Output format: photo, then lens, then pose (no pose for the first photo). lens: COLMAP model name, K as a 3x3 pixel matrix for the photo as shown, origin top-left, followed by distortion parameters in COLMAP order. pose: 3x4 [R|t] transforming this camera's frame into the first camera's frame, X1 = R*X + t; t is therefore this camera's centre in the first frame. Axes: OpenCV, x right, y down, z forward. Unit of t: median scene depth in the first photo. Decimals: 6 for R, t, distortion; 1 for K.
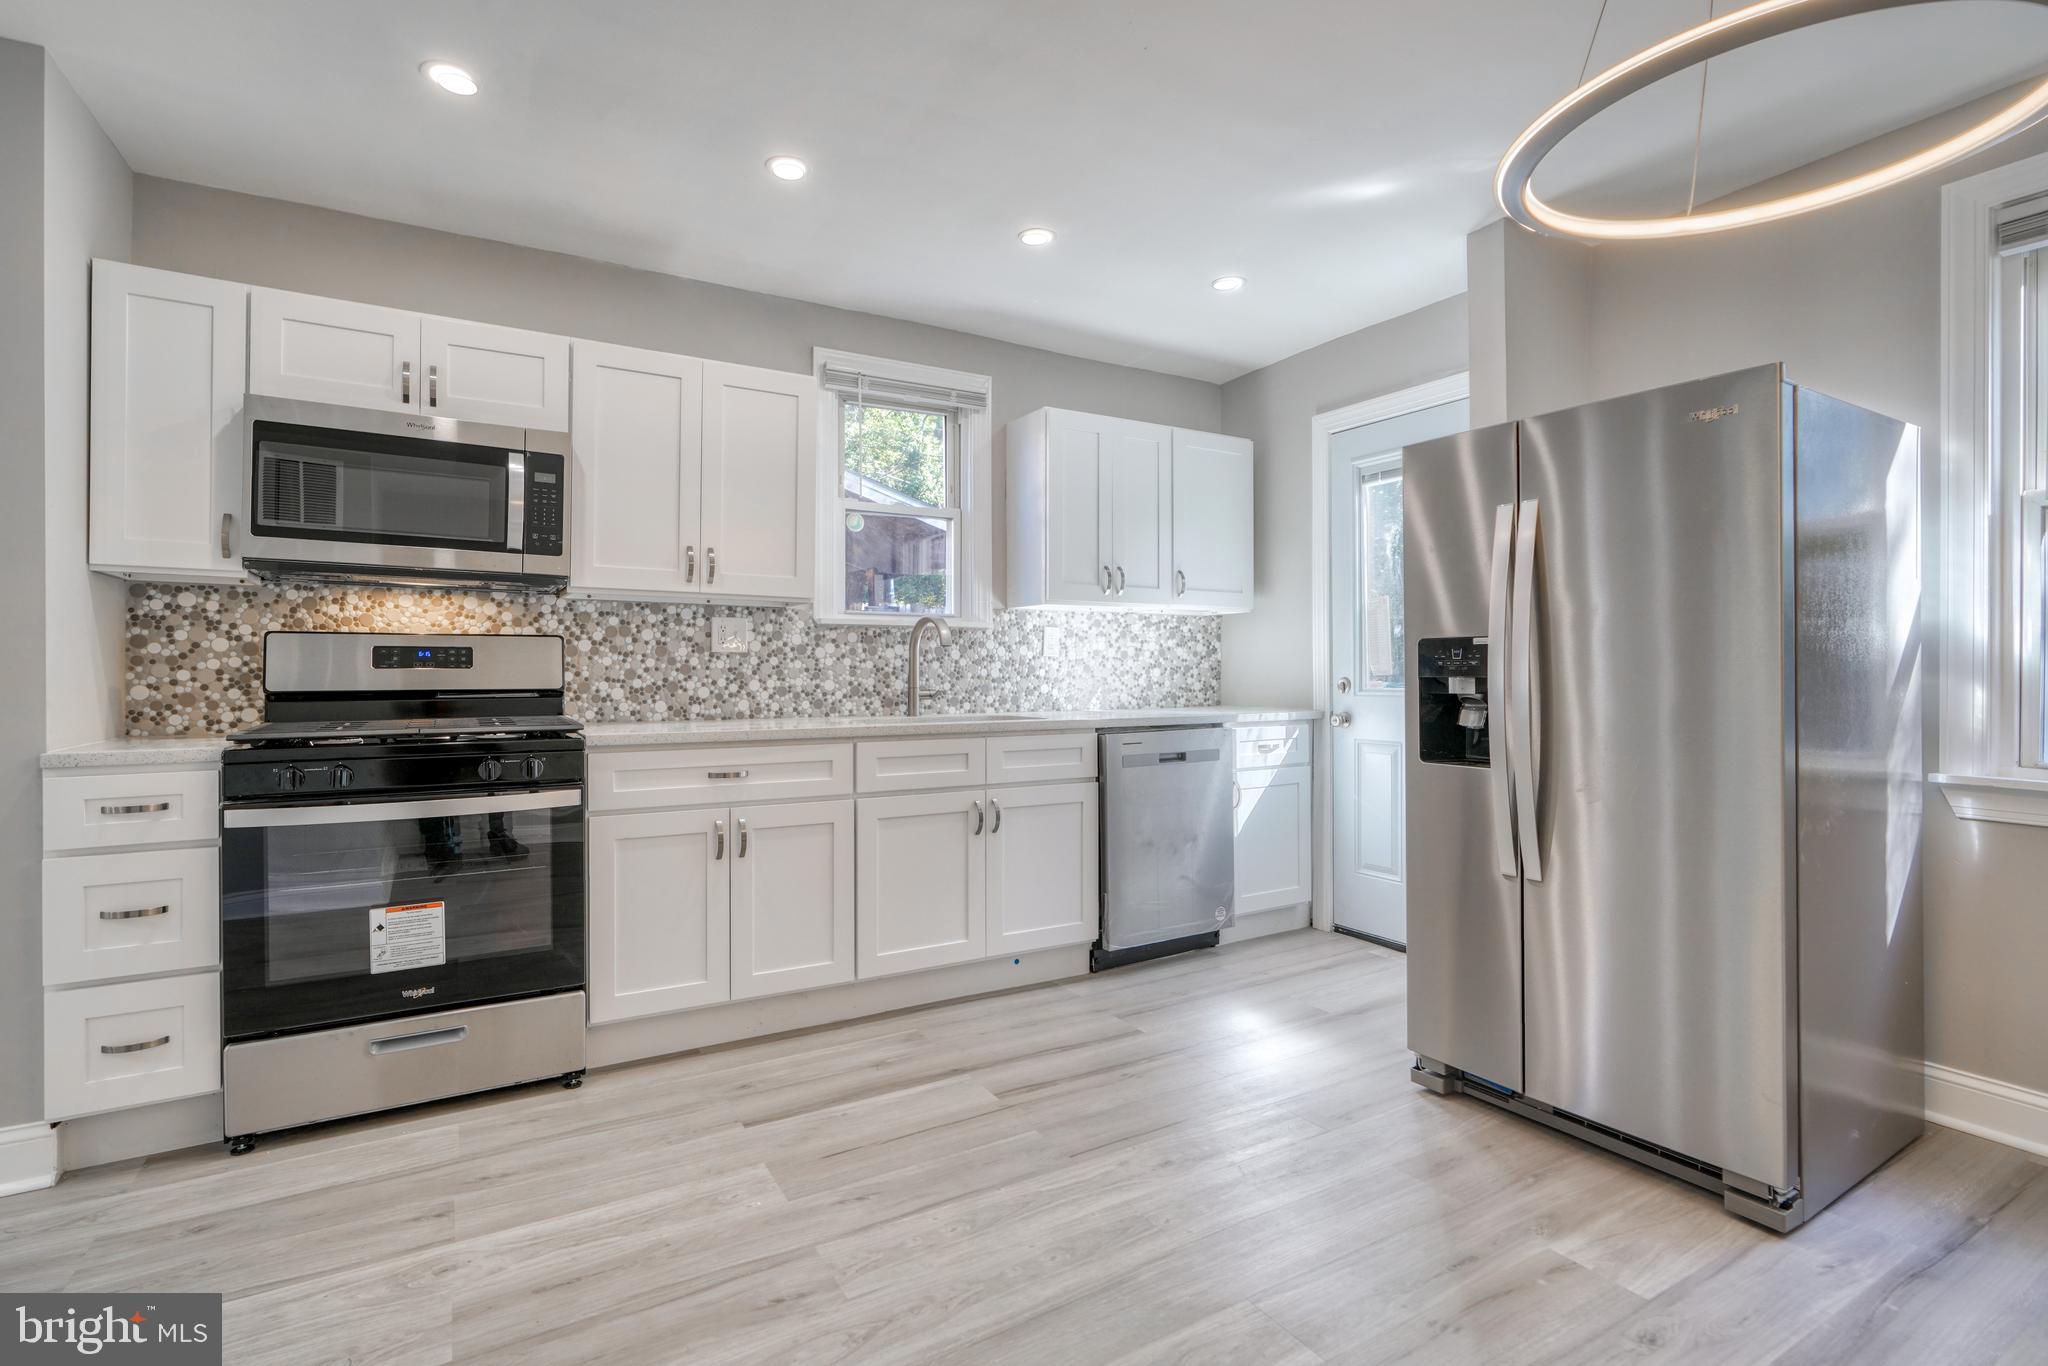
lens RADIAL K [[963.1, 0, 1013.7], [0, 963.1, 667.2], [0, 0, 1]] dist [-0.014017, 0.006165]
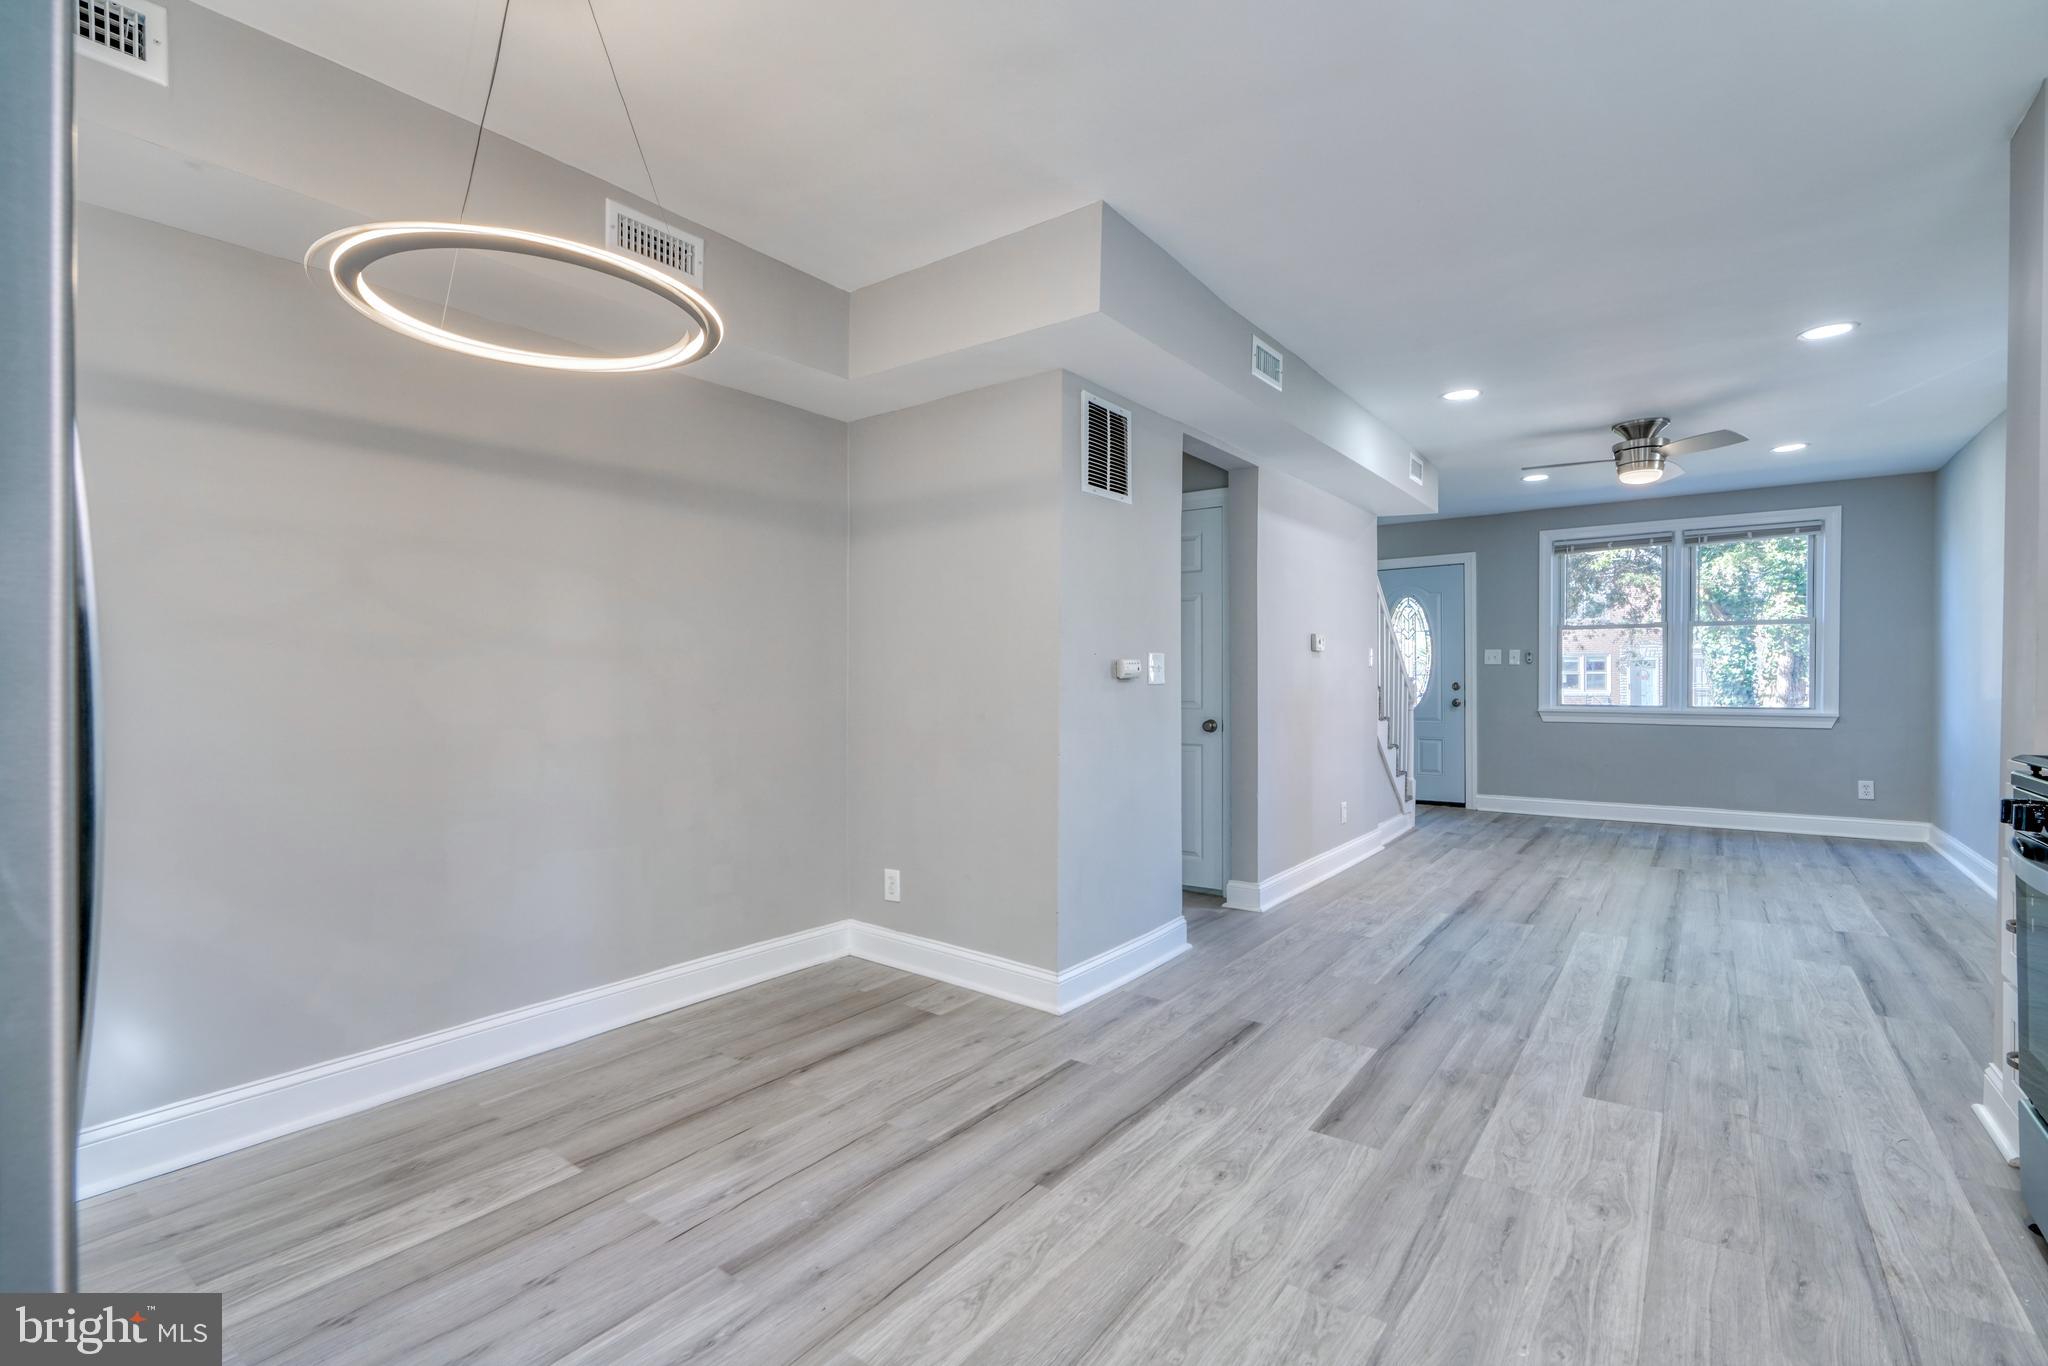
lens RADIAL K [[925.8, 0, 1025.7], [0, 925.8, 690.9], [0, 0, 1]] dist [-0.013075, 0.006072]
pose [[-0.919819, 0.010060, -0.392215, 0.258646], [0.006874, 0.999931, 0.009526, -0.002029], [0.392284, 0.006066, -0.919824, 0.972469]]
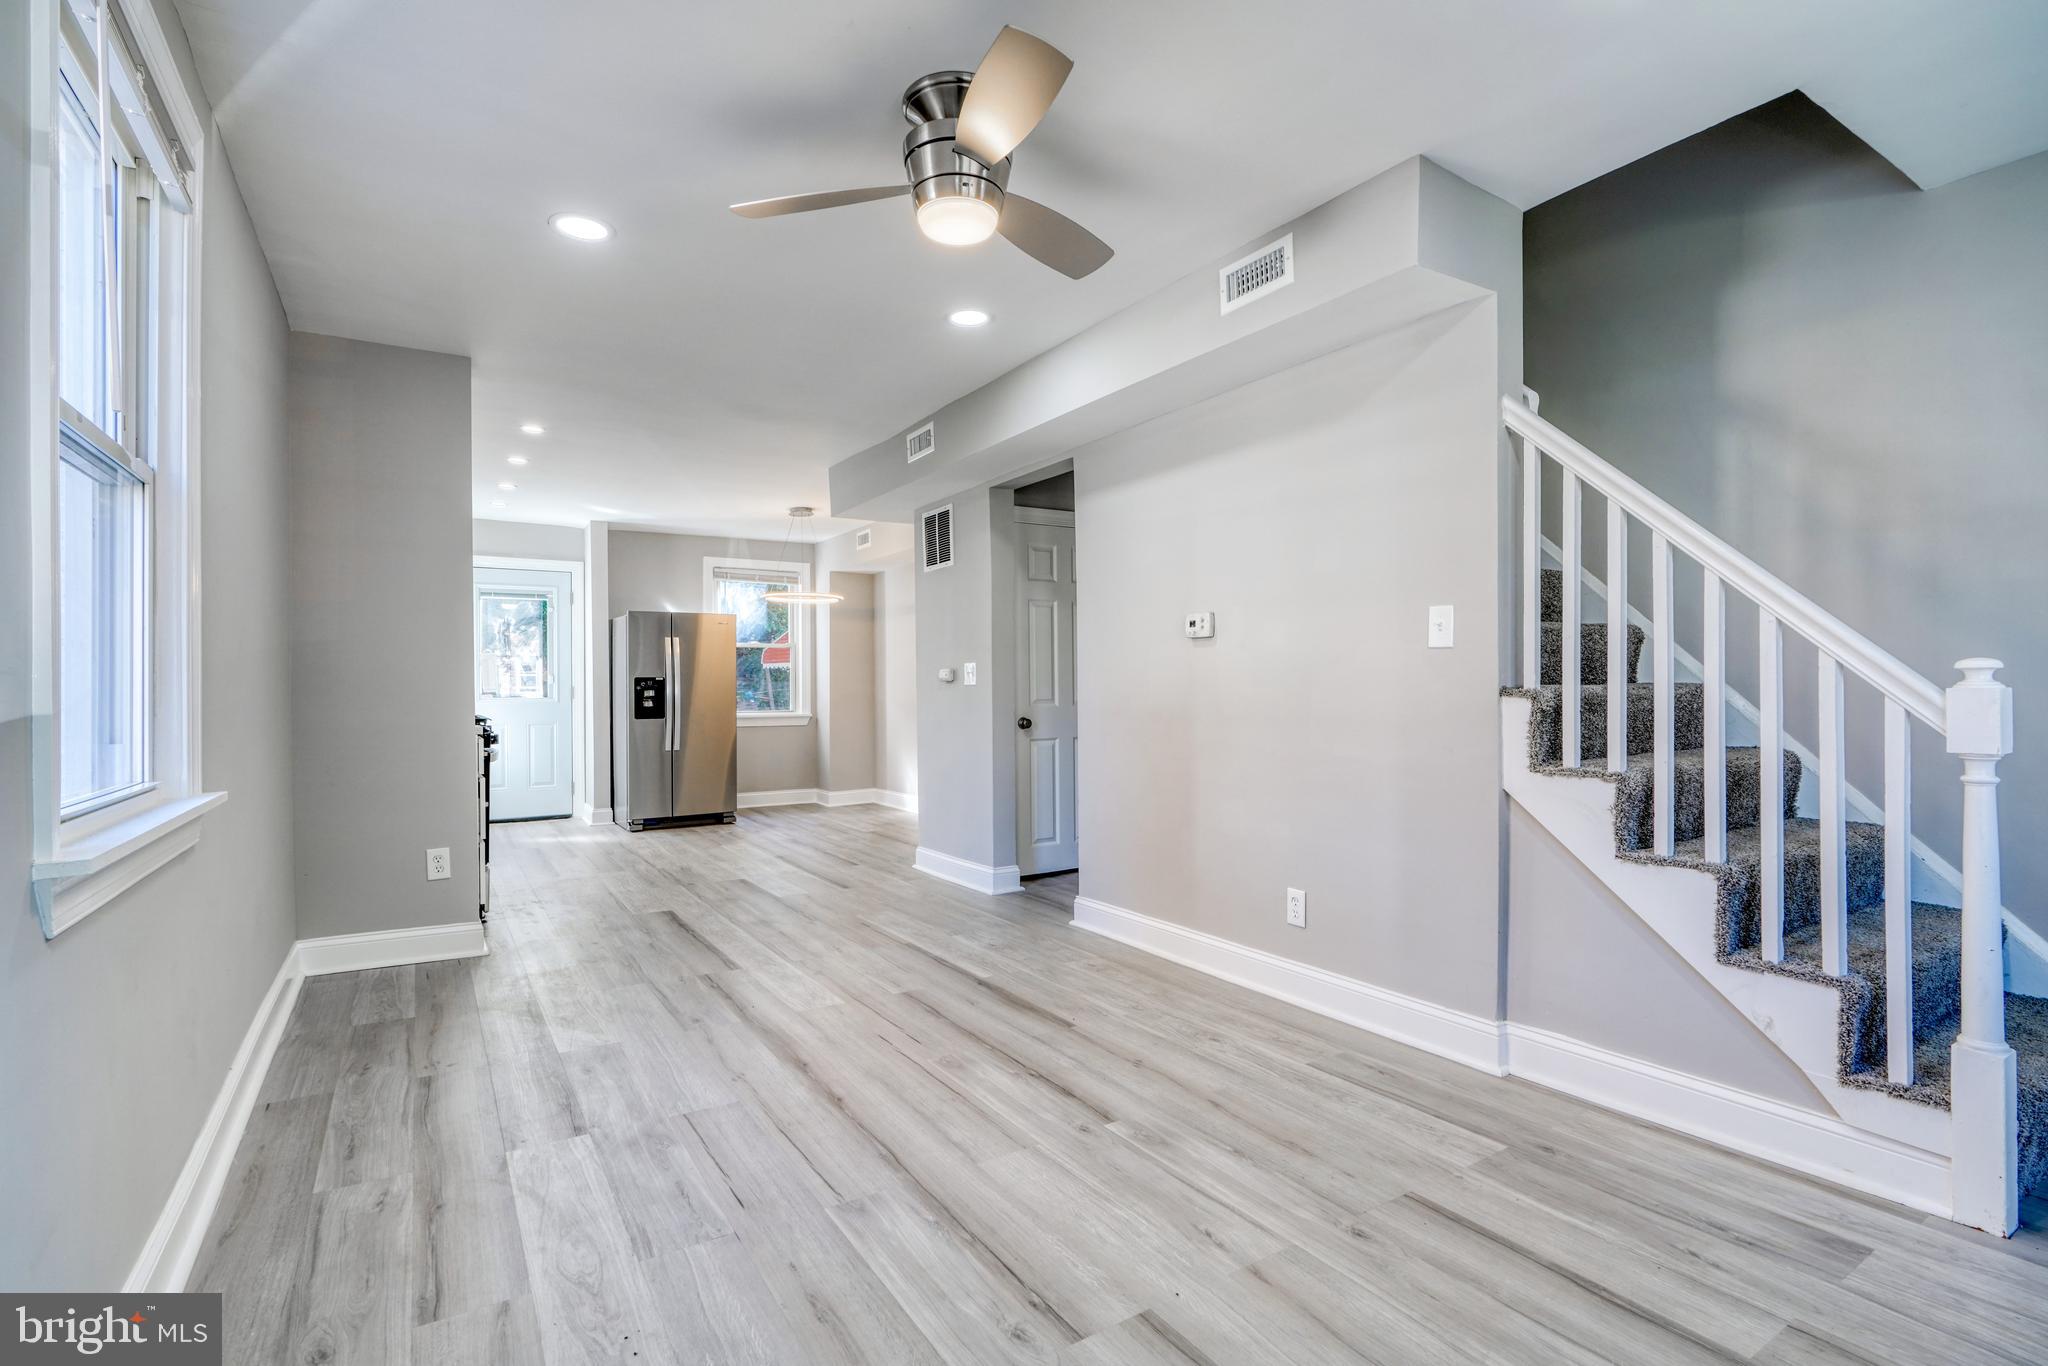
lens RADIAL K [[936.5, 0, 1020.6], [0, 936.5, 680.1], [0, 0, 1]] dist [-0.012362, 0.000117]
pose [[-0.040561, 0.009371, 0.999133, -1.971873], [0.006159, 0.999939, -0.009129, 0.009623], [-0.999158, 0.005783, -0.040616, -0.049751]]
